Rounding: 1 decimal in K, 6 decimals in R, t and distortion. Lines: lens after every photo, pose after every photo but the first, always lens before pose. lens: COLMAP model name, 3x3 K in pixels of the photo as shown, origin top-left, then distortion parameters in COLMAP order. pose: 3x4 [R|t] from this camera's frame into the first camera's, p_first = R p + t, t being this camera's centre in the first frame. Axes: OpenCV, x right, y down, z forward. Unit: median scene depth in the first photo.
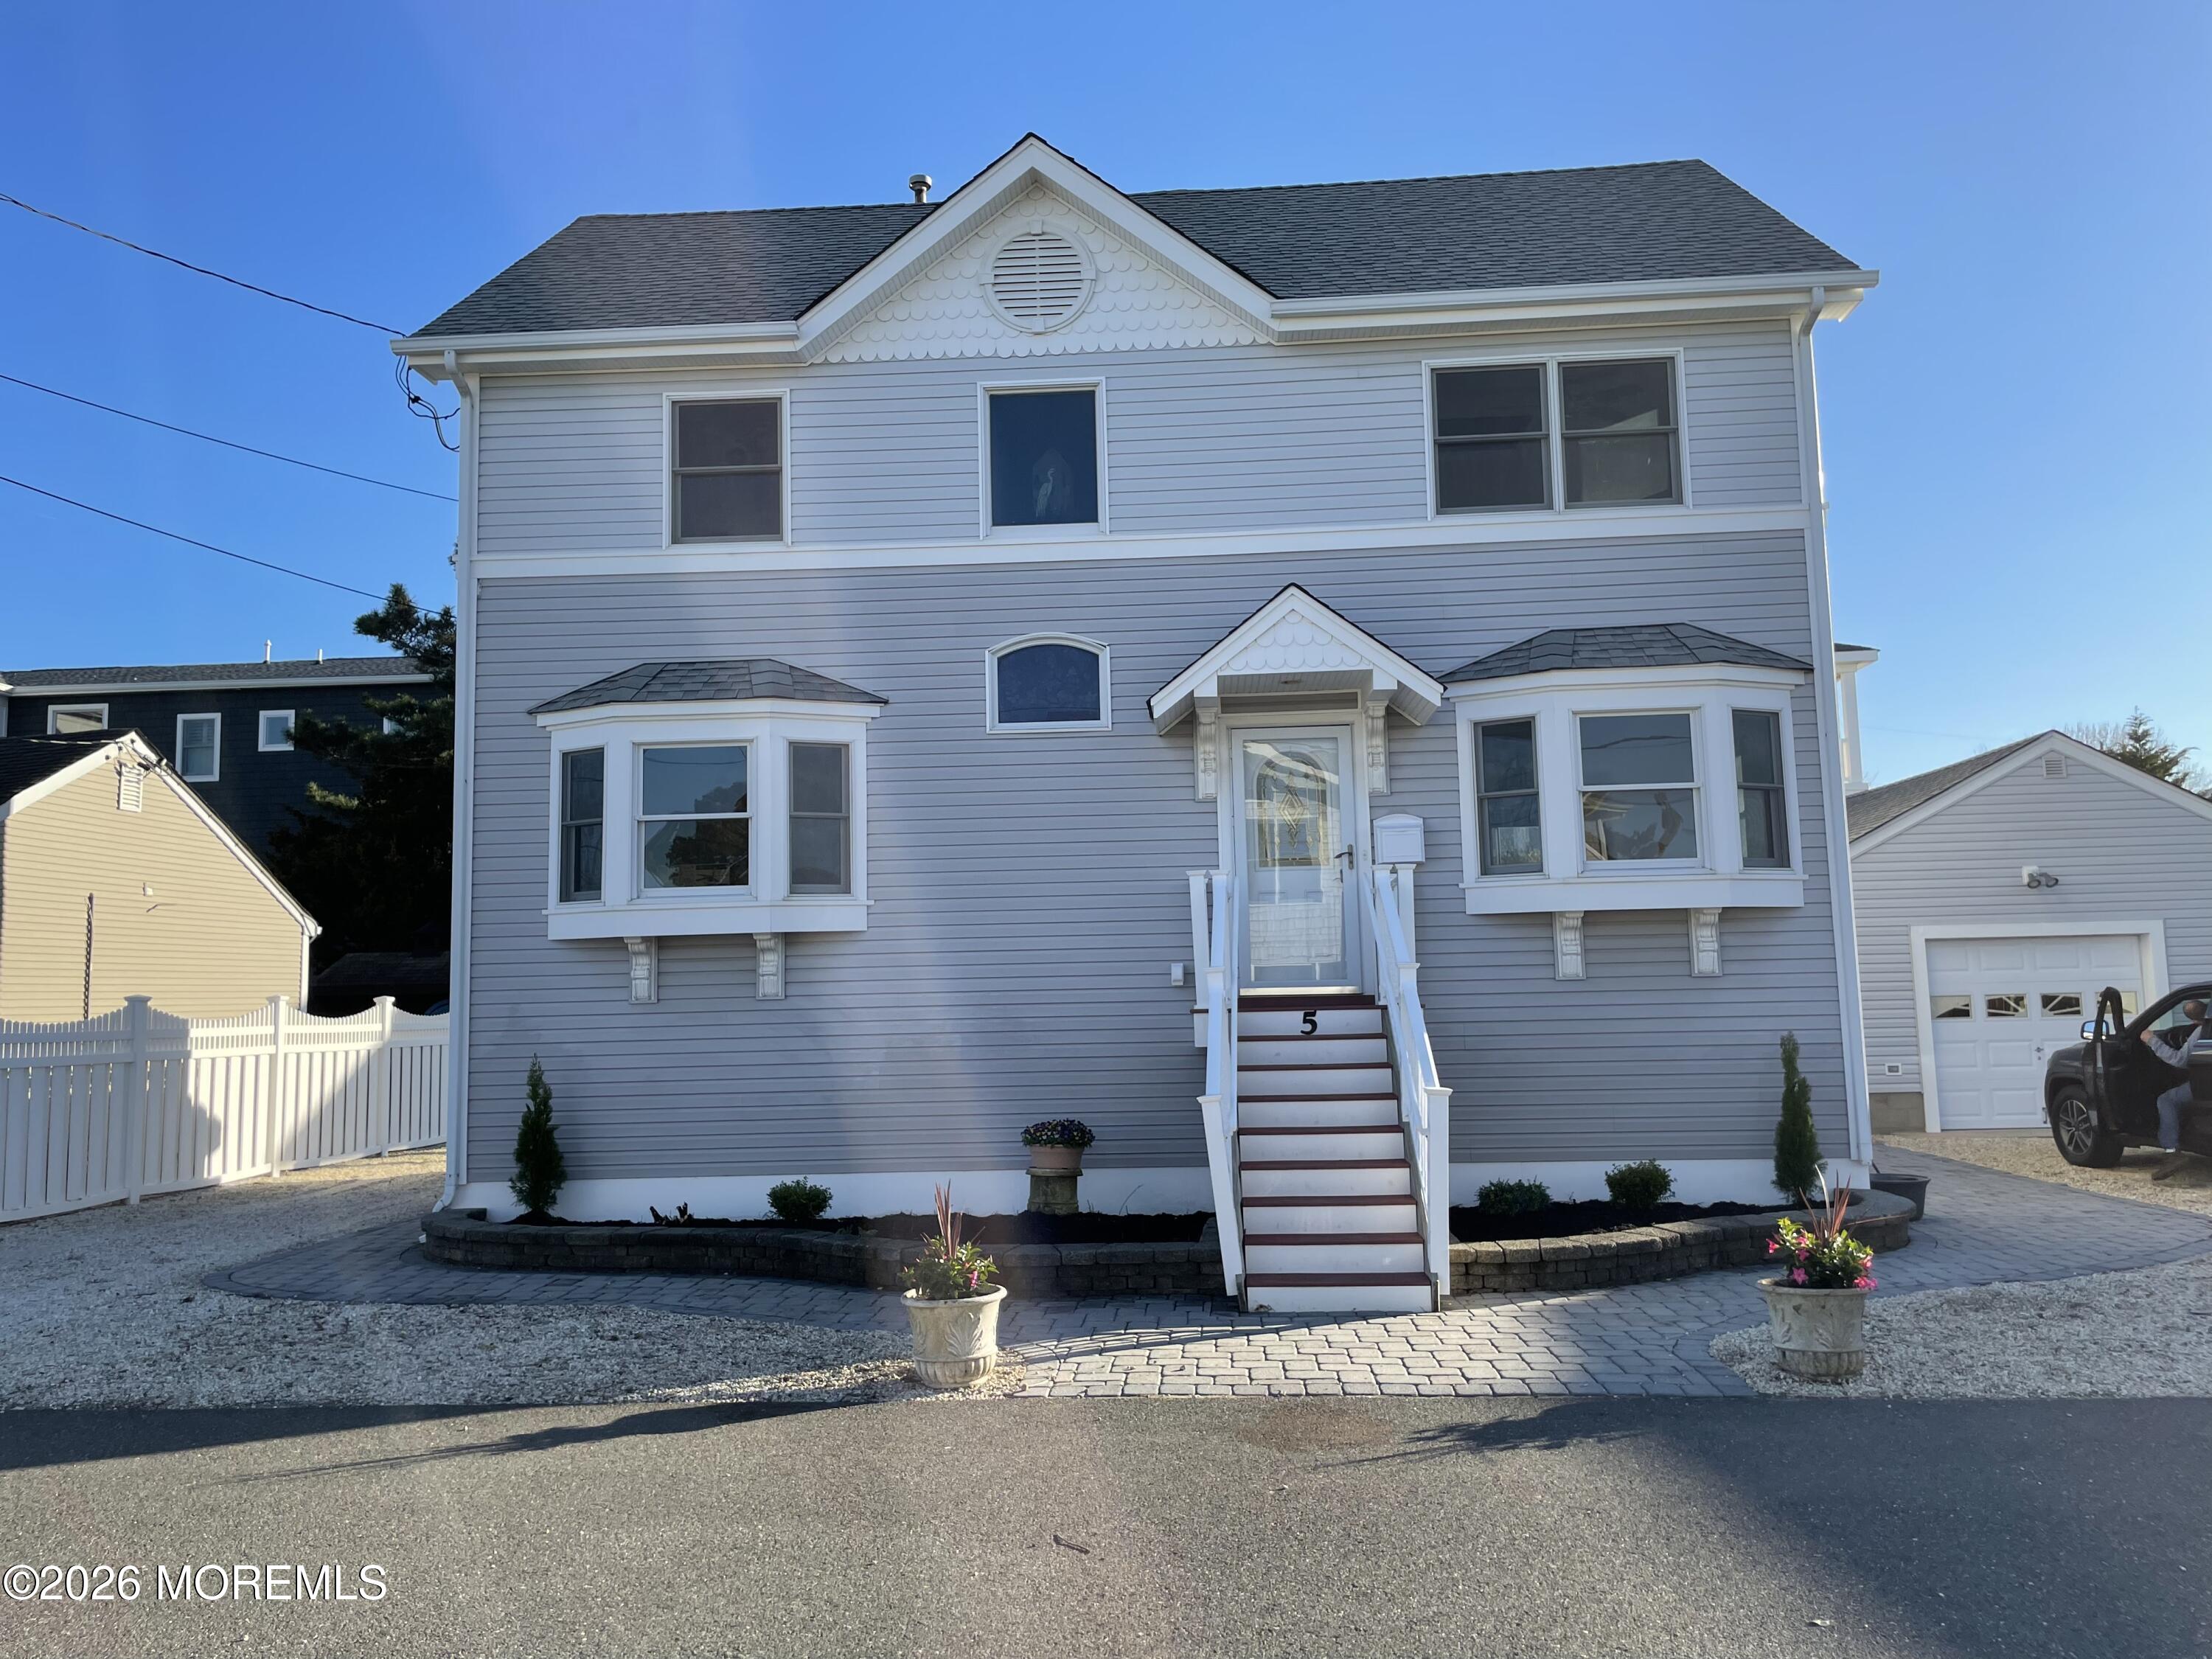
lens RADIAL K [[1754.2, 0, 1106.0], [0, 1754.2, 829.5], [0, 0, 1]] dist [0.003603, 0.001059]
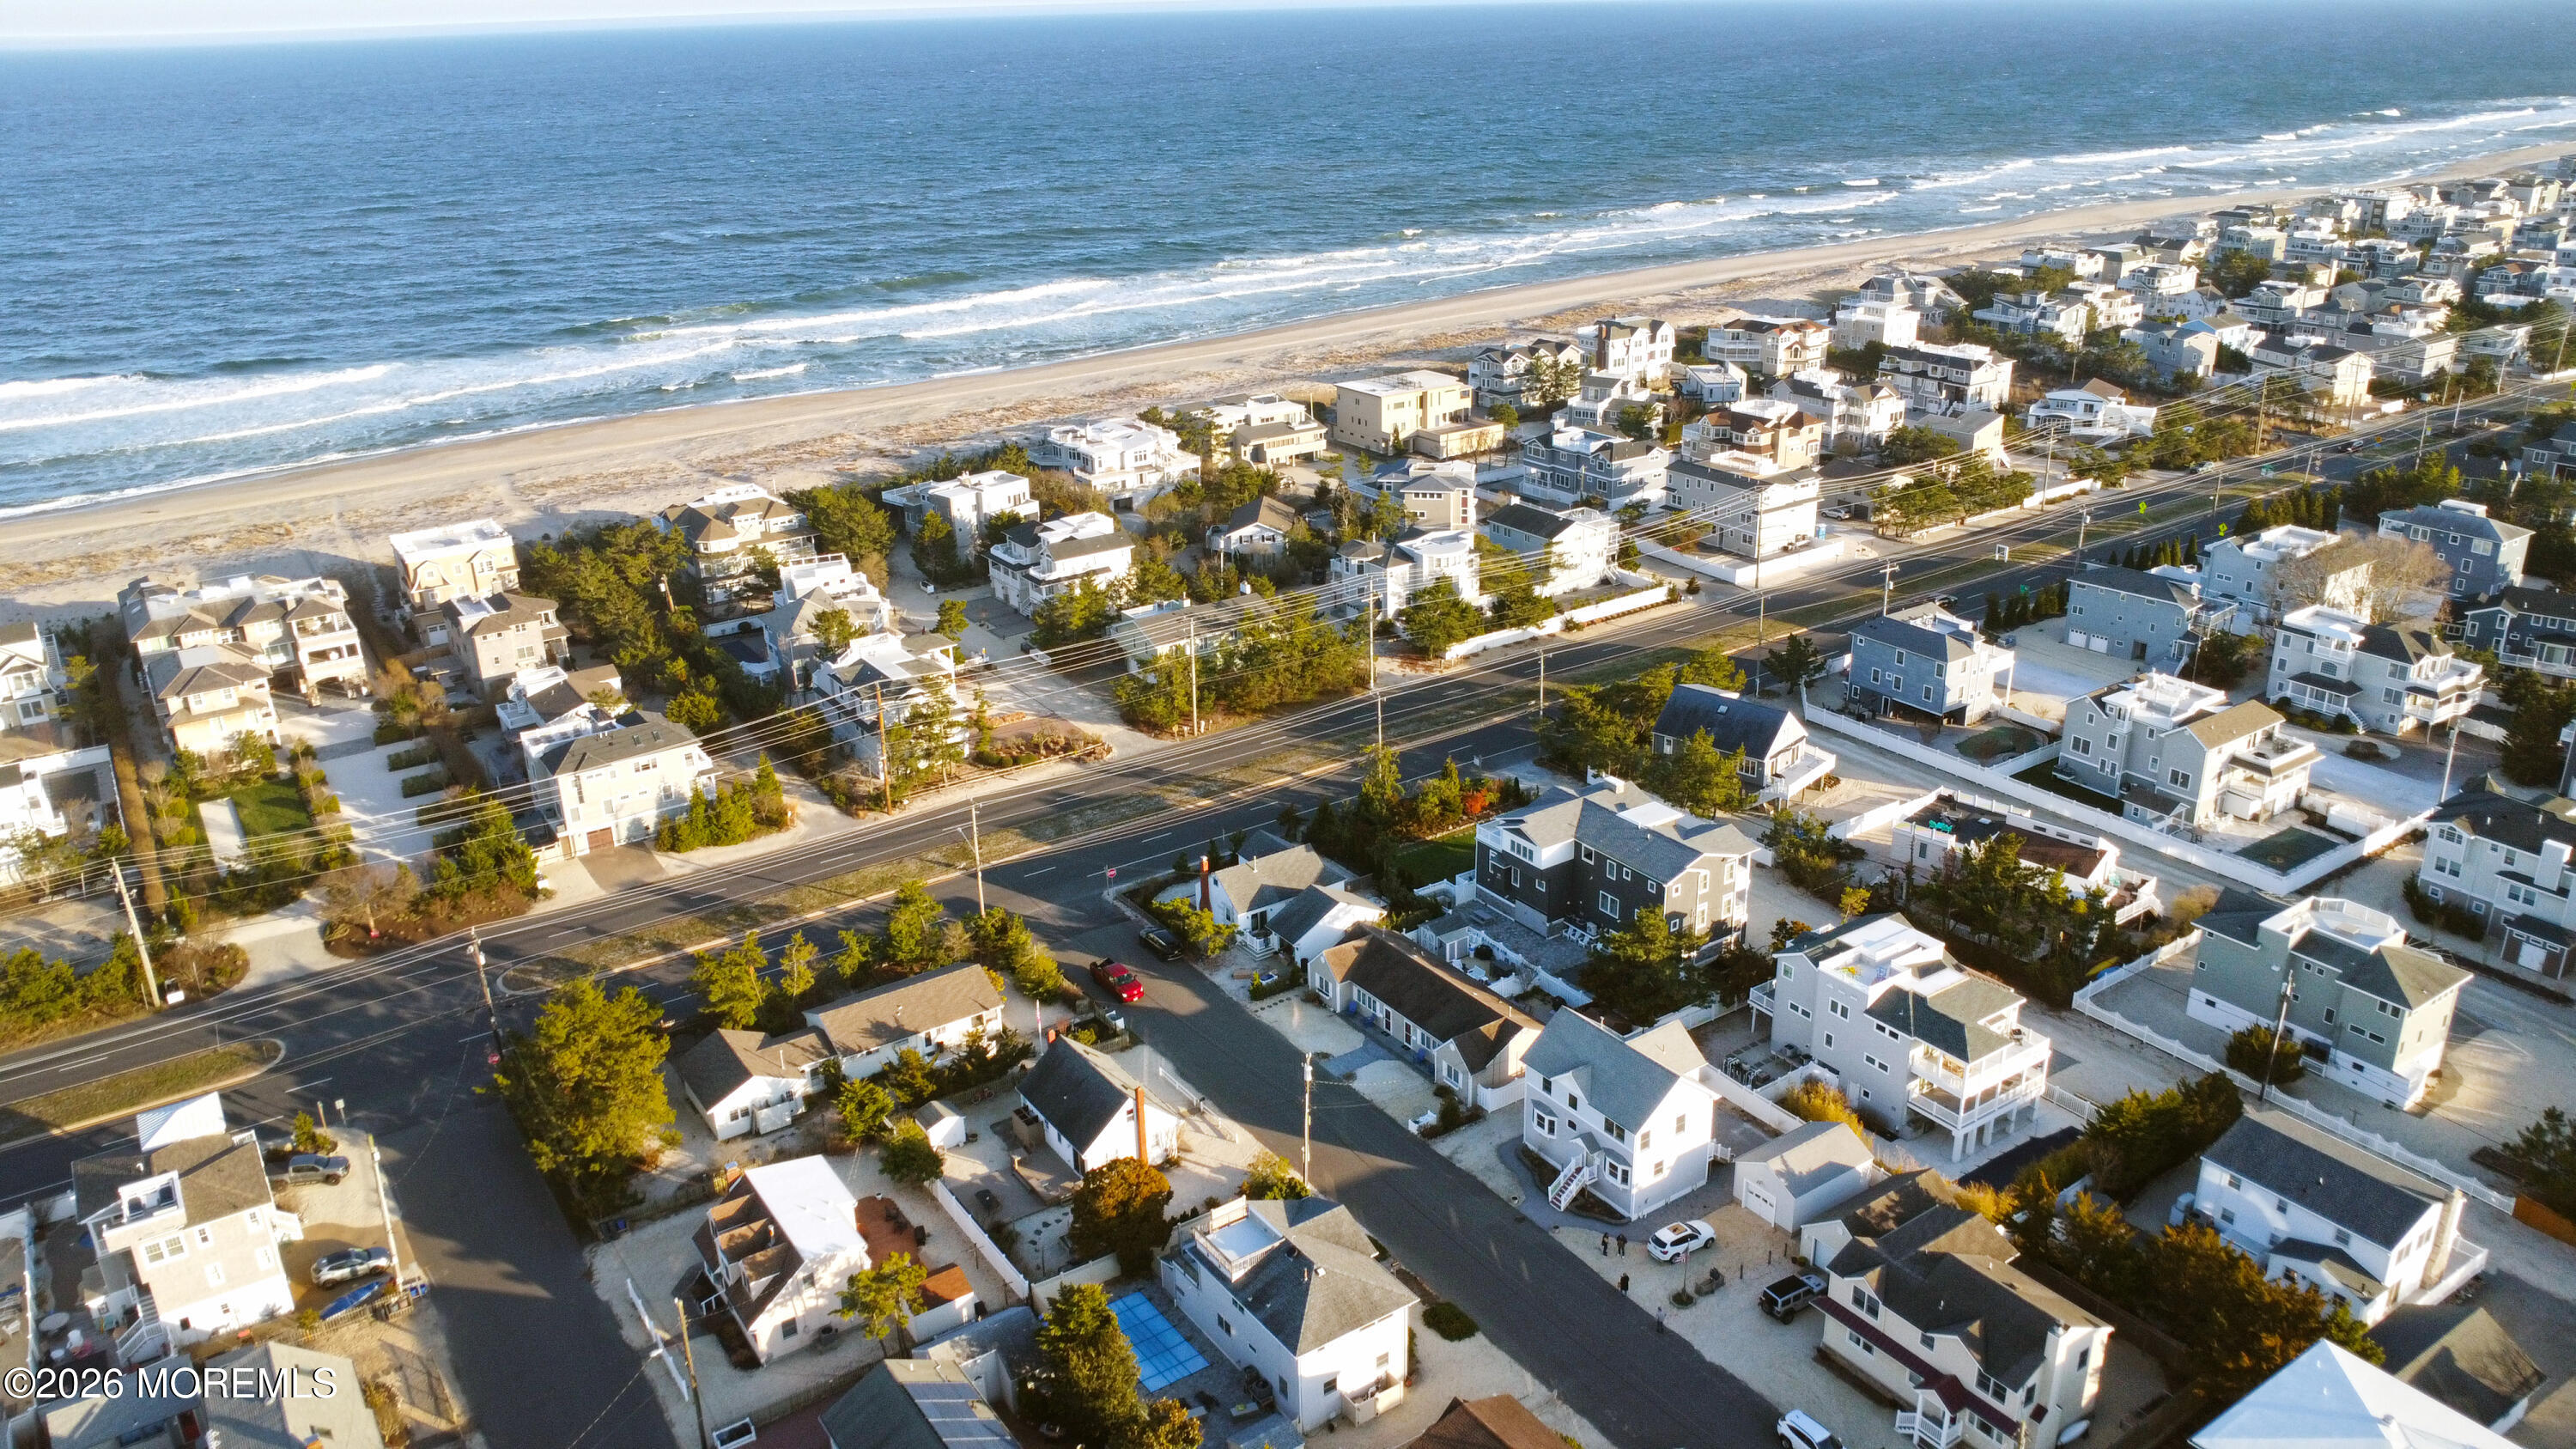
lens RADIAL K [[1843.0, 0, 1288.0], [0, 1843.0, 724.5], [0, 0, 1]] dist [-0.025459, -0.008426]
pose [[0.604932, 0.299631, -0.737753, 5.117439], [0.091792, 0.894085, 0.438390, -5.840520], [0.790969, -0.332916, 0.513357, -4.014609]]
